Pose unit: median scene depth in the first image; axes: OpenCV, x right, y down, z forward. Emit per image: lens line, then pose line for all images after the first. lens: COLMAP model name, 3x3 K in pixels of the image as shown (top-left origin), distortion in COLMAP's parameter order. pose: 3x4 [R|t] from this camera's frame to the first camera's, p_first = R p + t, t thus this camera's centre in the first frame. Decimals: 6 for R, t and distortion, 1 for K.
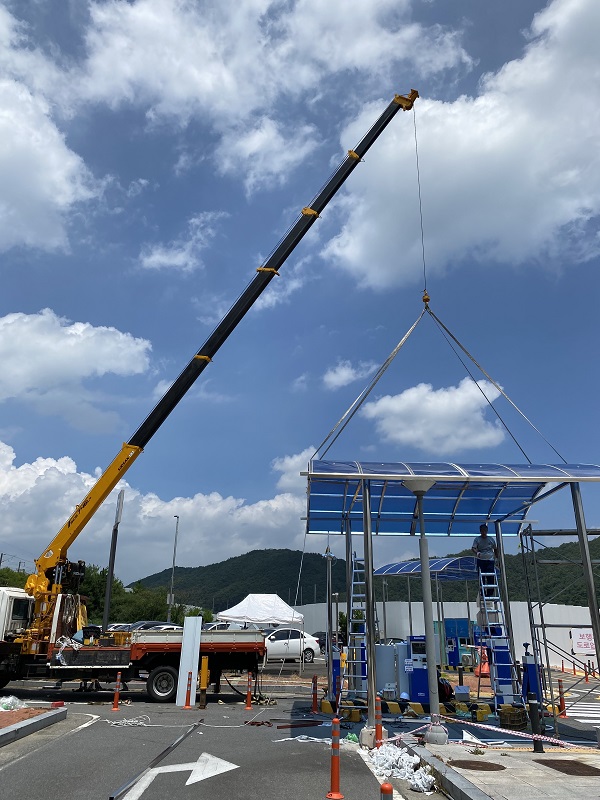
lens RADIAL K [[635.1, 0, 297.5], [0, 635.1, 375.9], [0, 0, 1]] dist [0.023711, -0.030885]
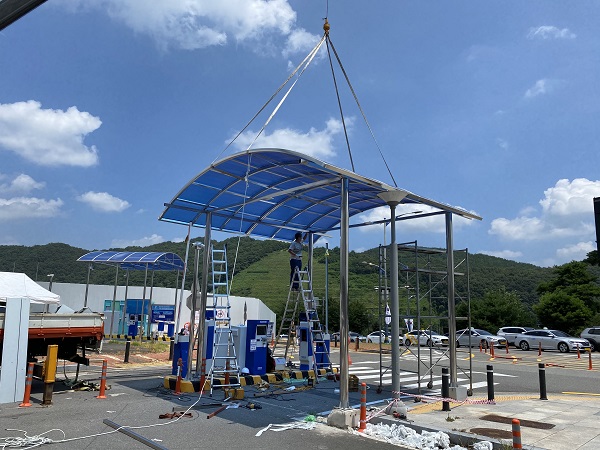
lens RADIAL K [[476.4, 0, 294.7], [0, 476.4, 232.7], [0, 0, 1]] dist [0.023711, -0.030885]
pose [[0.739168, 0.114465, 0.663723, -0.325142], [-0.266240, 0.954849, 0.131830, 0.121250], [-0.618666, -0.274154, 0.736269, 0.352959]]
